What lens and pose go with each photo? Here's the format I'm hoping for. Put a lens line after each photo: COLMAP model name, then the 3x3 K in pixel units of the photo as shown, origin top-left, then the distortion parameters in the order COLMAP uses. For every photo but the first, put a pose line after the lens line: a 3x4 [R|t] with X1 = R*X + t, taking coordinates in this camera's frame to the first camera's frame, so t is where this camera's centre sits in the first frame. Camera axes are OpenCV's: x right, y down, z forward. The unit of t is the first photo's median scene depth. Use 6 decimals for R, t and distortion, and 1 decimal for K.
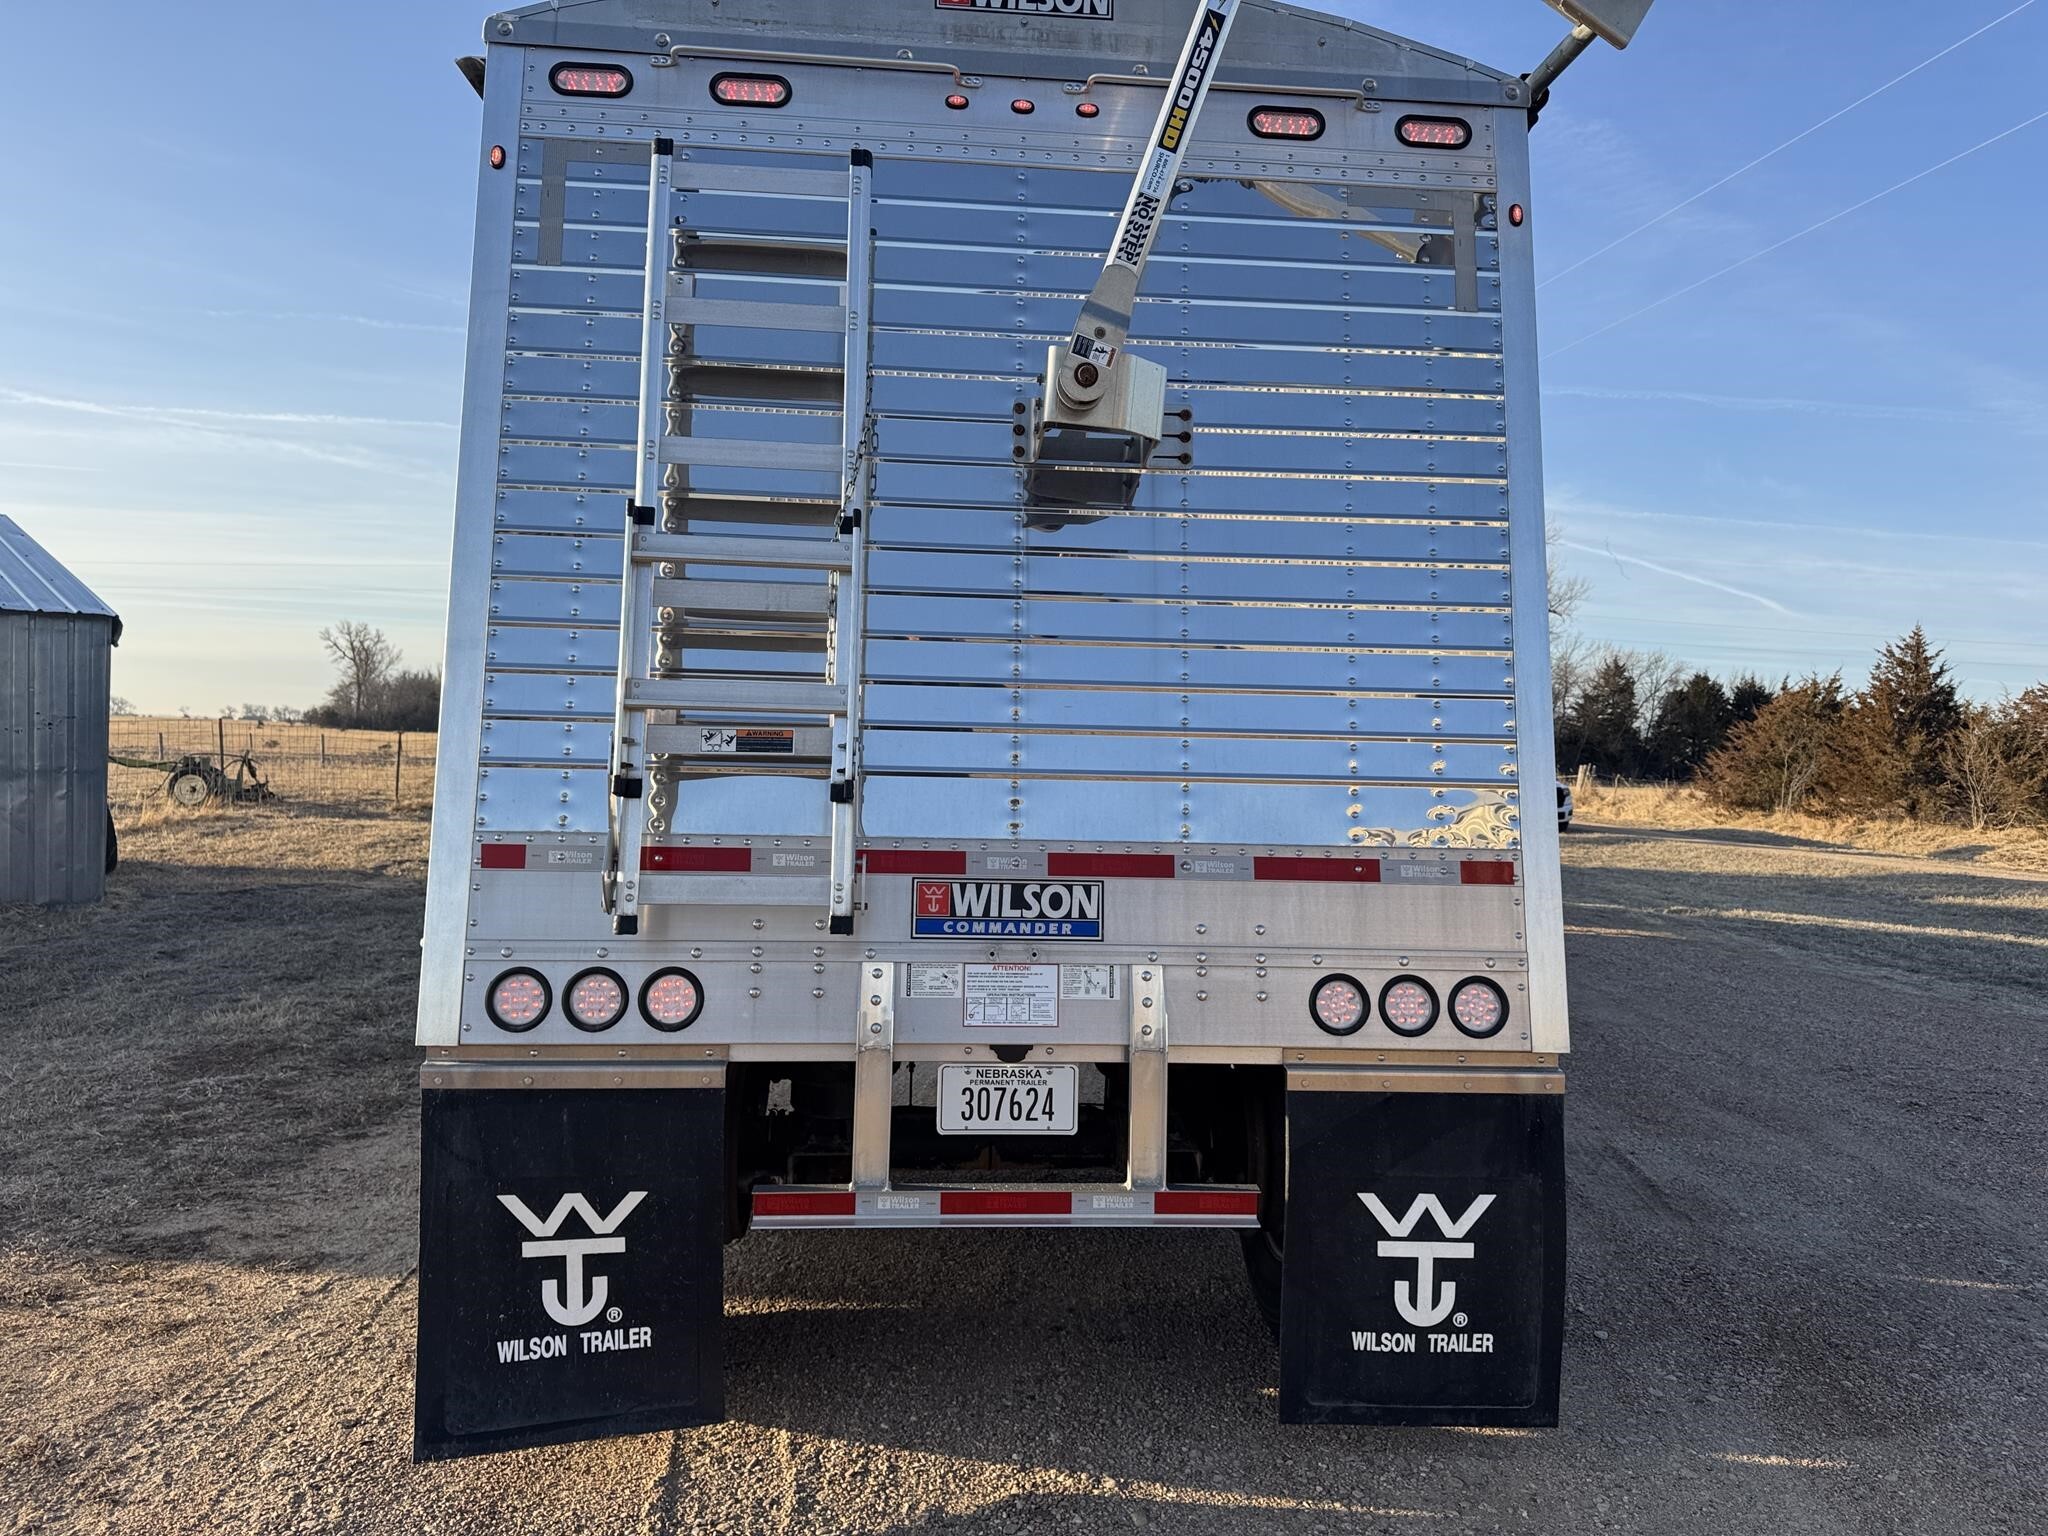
lens RADIAL K [[1481.8, 0, 1037.6], [0, 1481.8, 779.4], [0, 0, 1]] dist [0.137615, -0.238472]
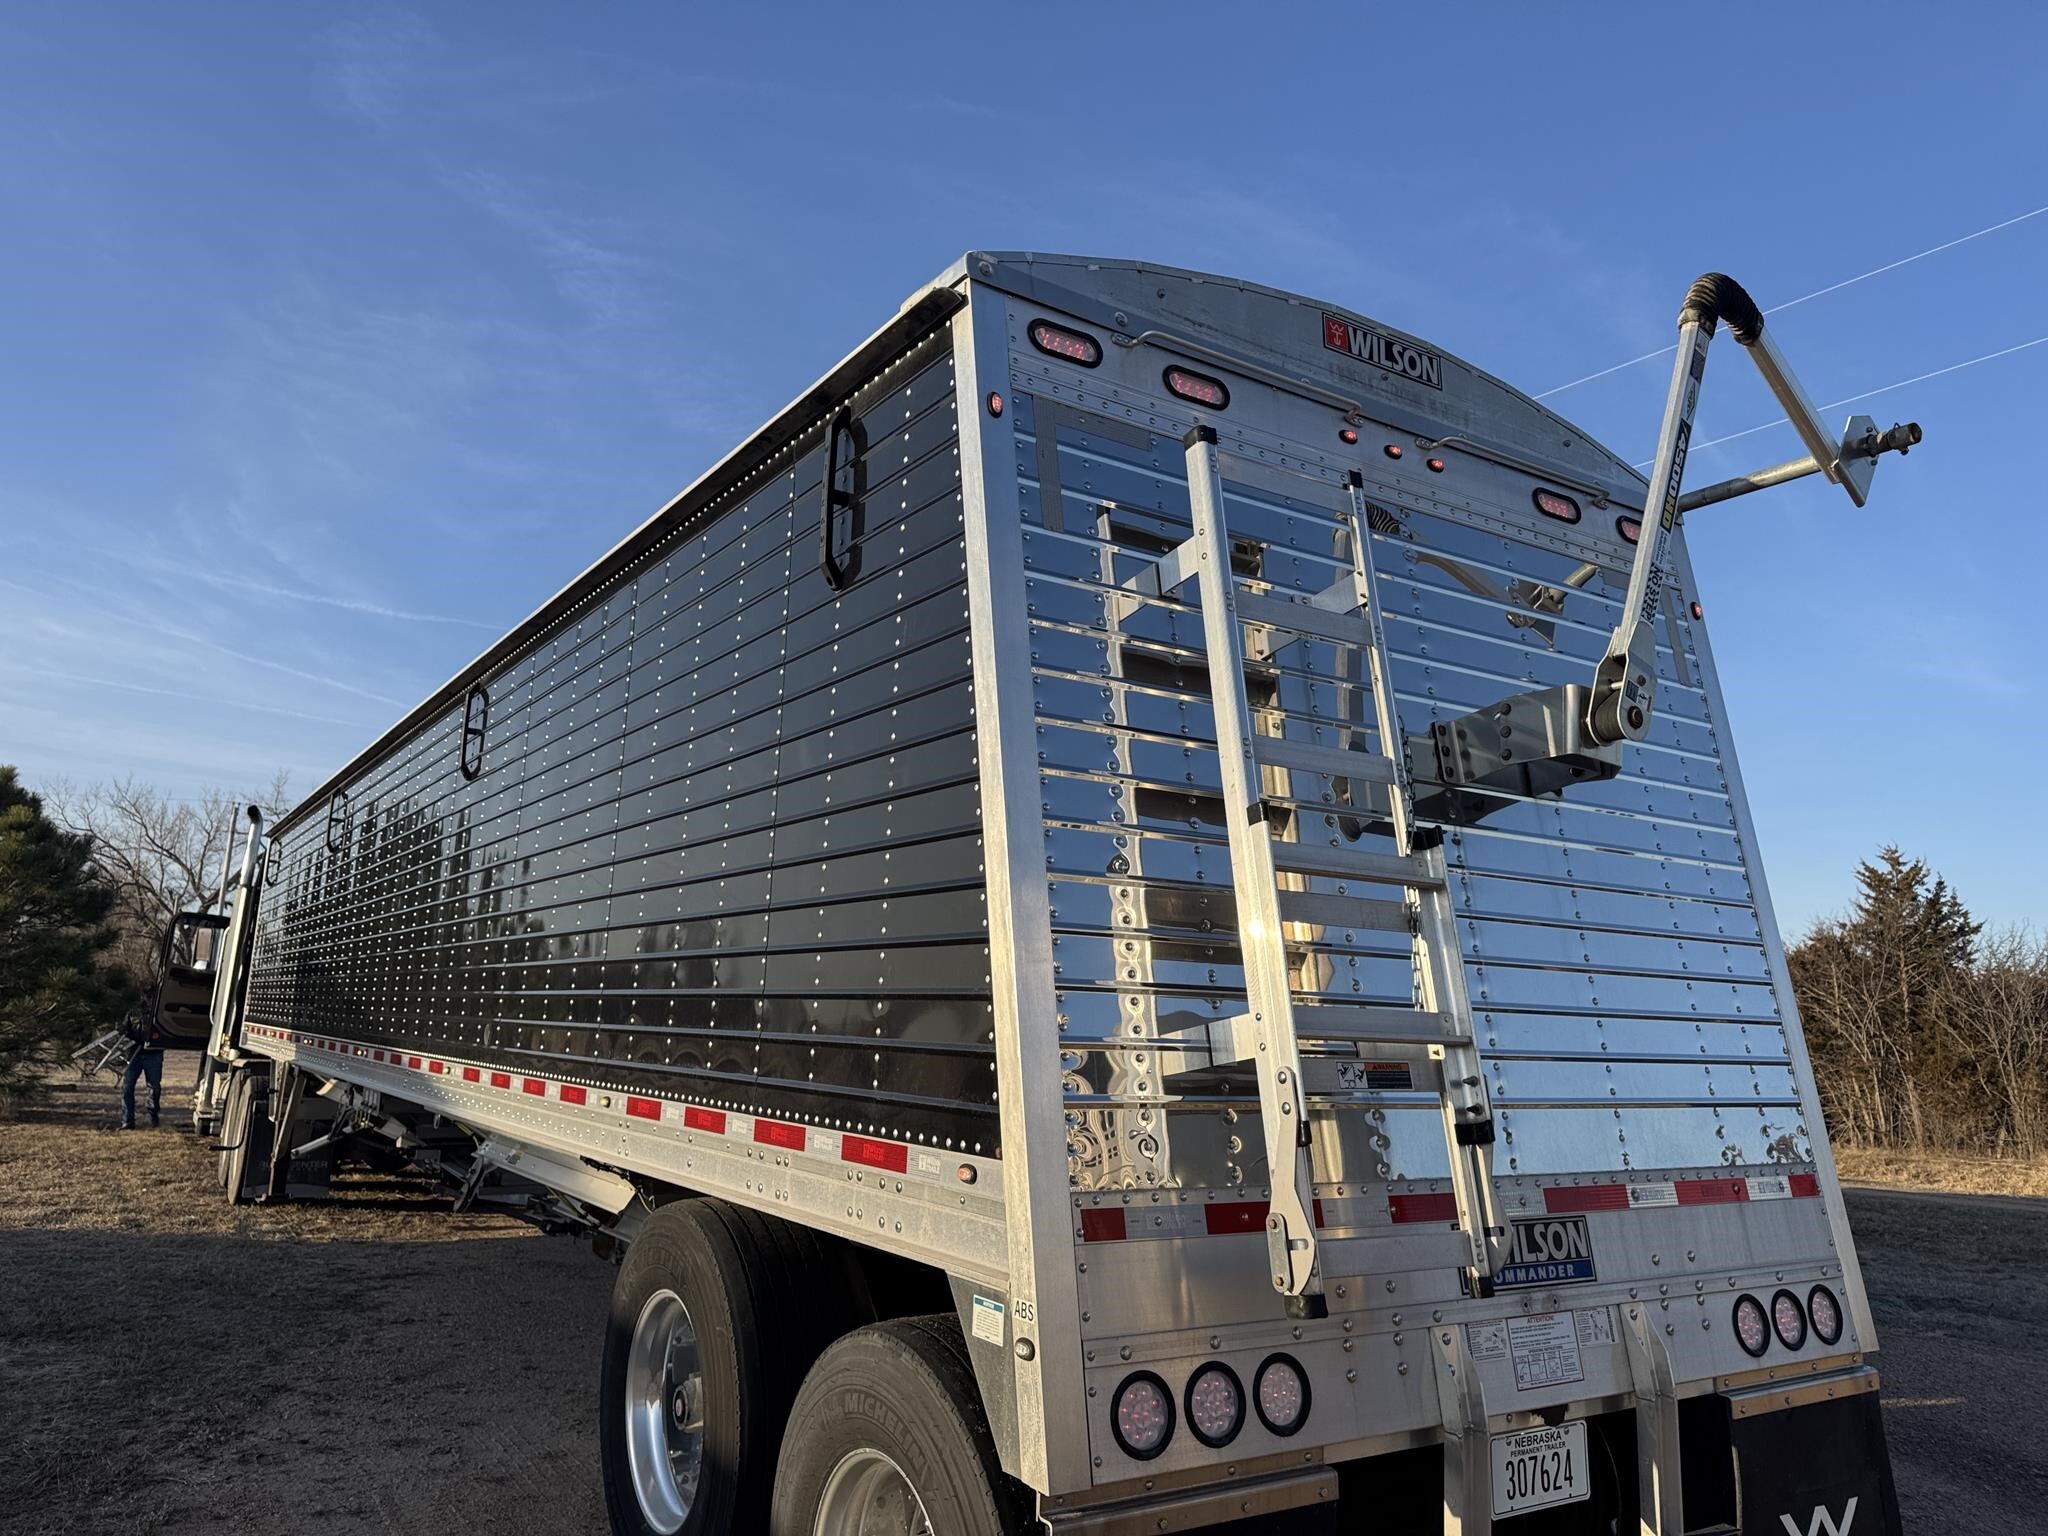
lens RADIAL K [[1482.0, 0, 1027.7], [0, 1482.0, 749.0], [0, 0, 1]] dist [0.126567, -0.227689]
pose [[0.873698, 0.088980, 0.478261, -0.771810], [0.005137, 0.981387, -0.191971, -0.043511], [-0.486441, 0.170182, 0.856979, 0.279613]]
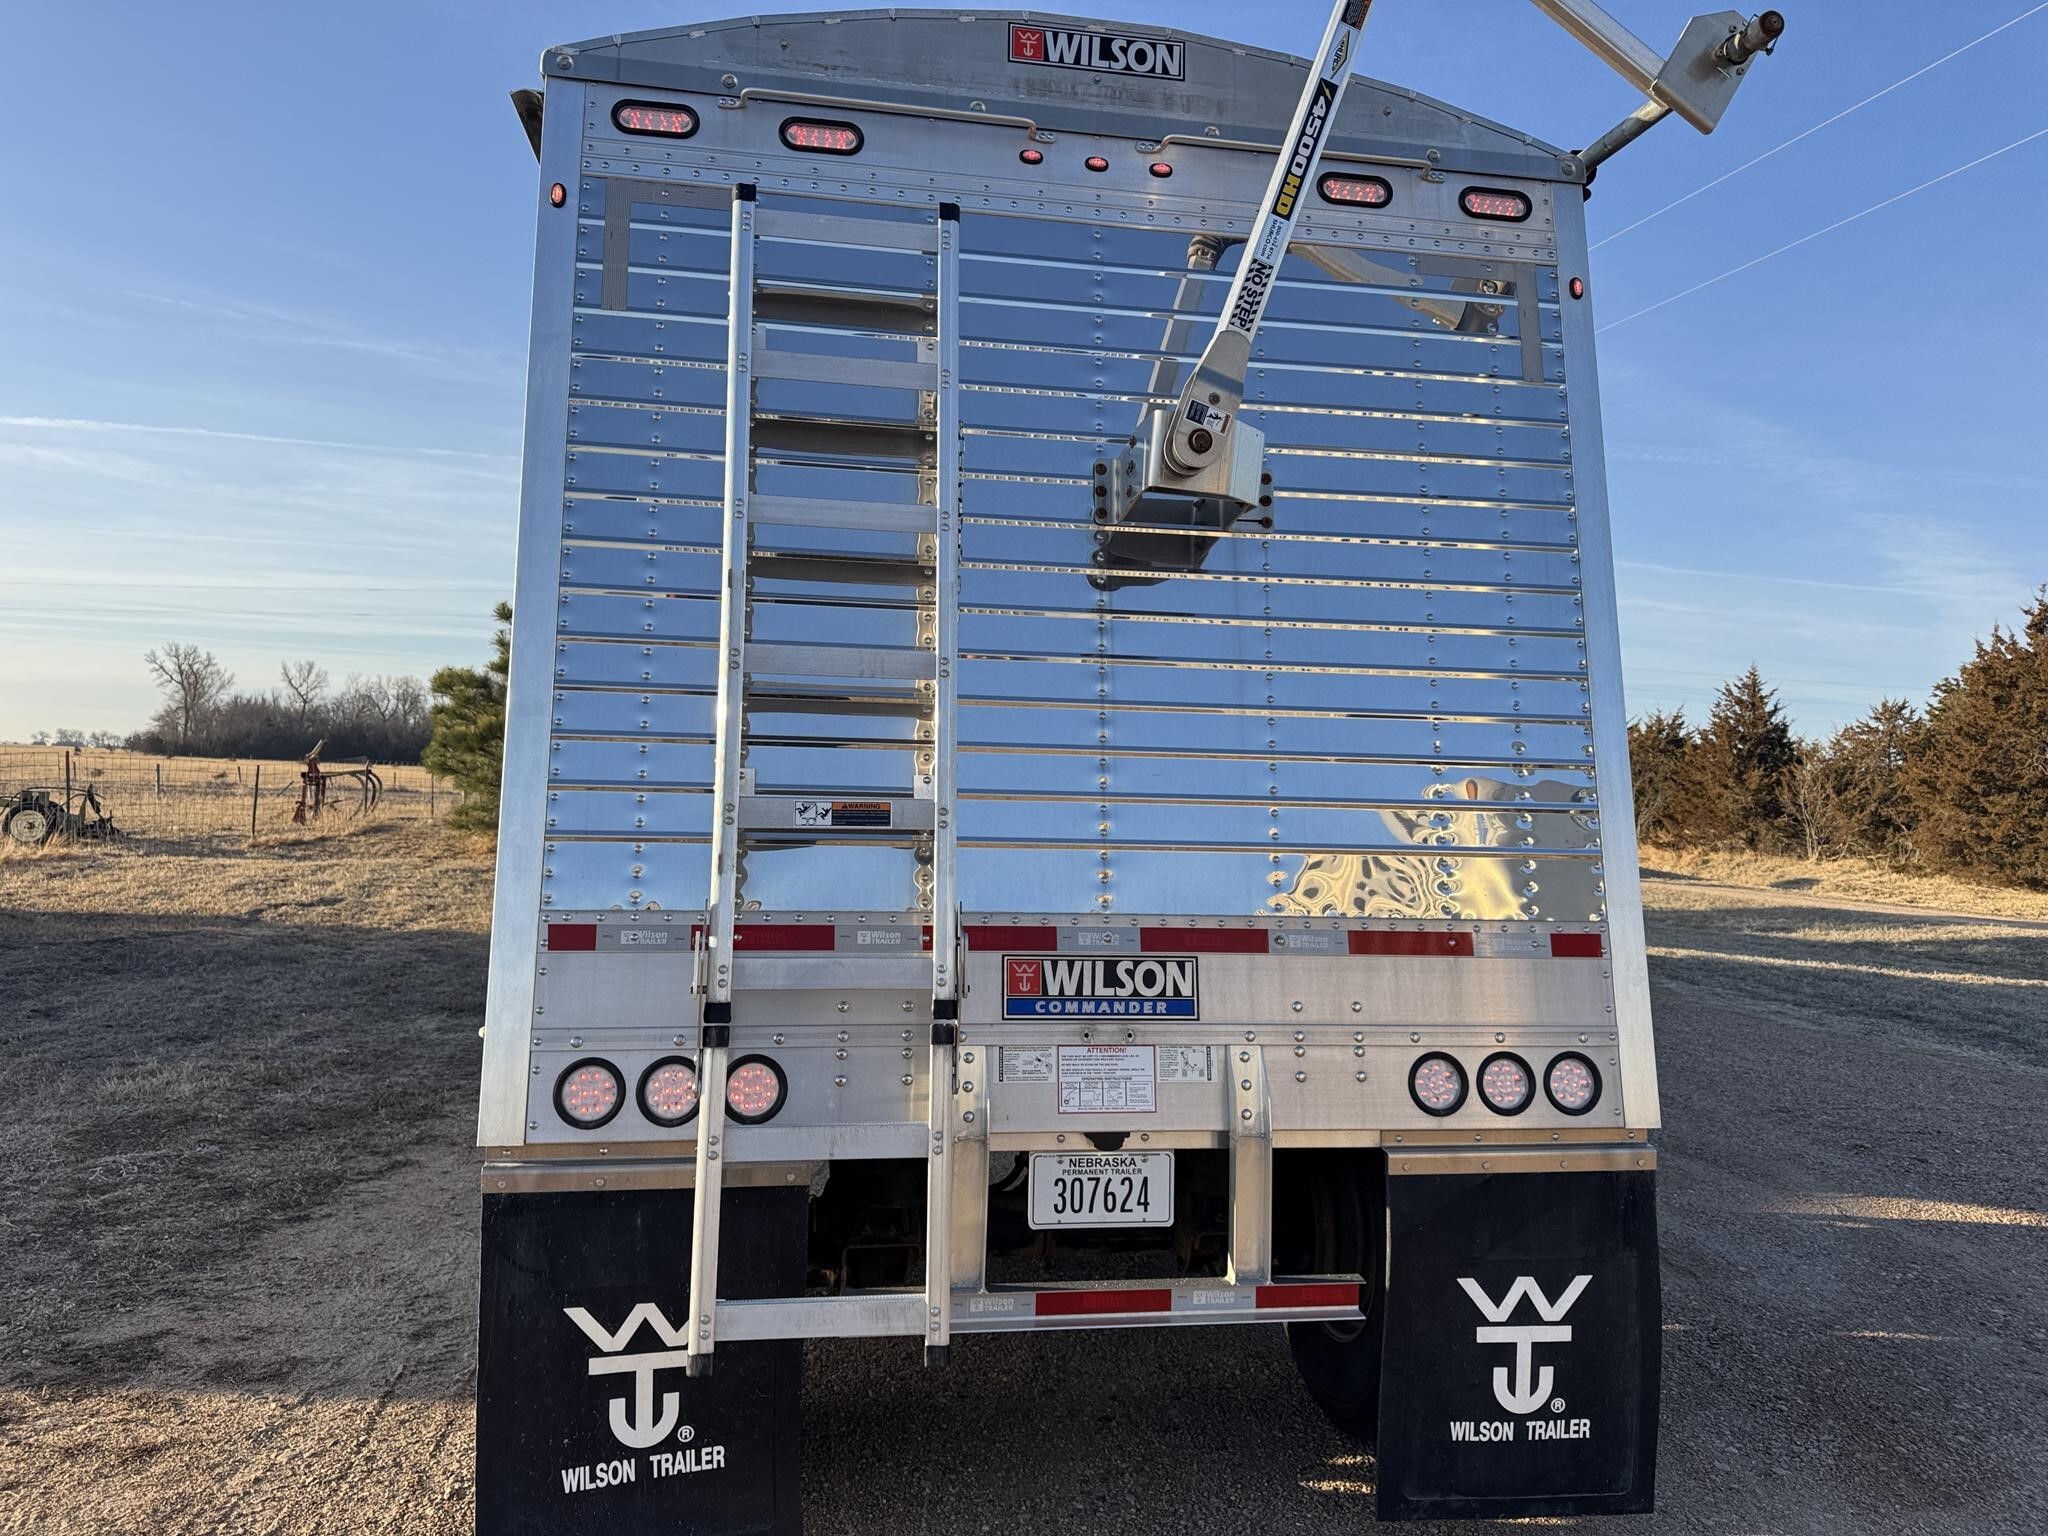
lens RADIAL K [[1484.2, 0, 1020.4], [0, 1484.2, 753.6], [0, 0, 1]] dist [0.104244, -0.157114]
pose [[0.995801, 0.004098, 0.091453, -0.158565], [-0.000904, 0.999389, -0.034946, -0.029352], [-0.091540, 0.034717, 0.995196, 0.044816]]
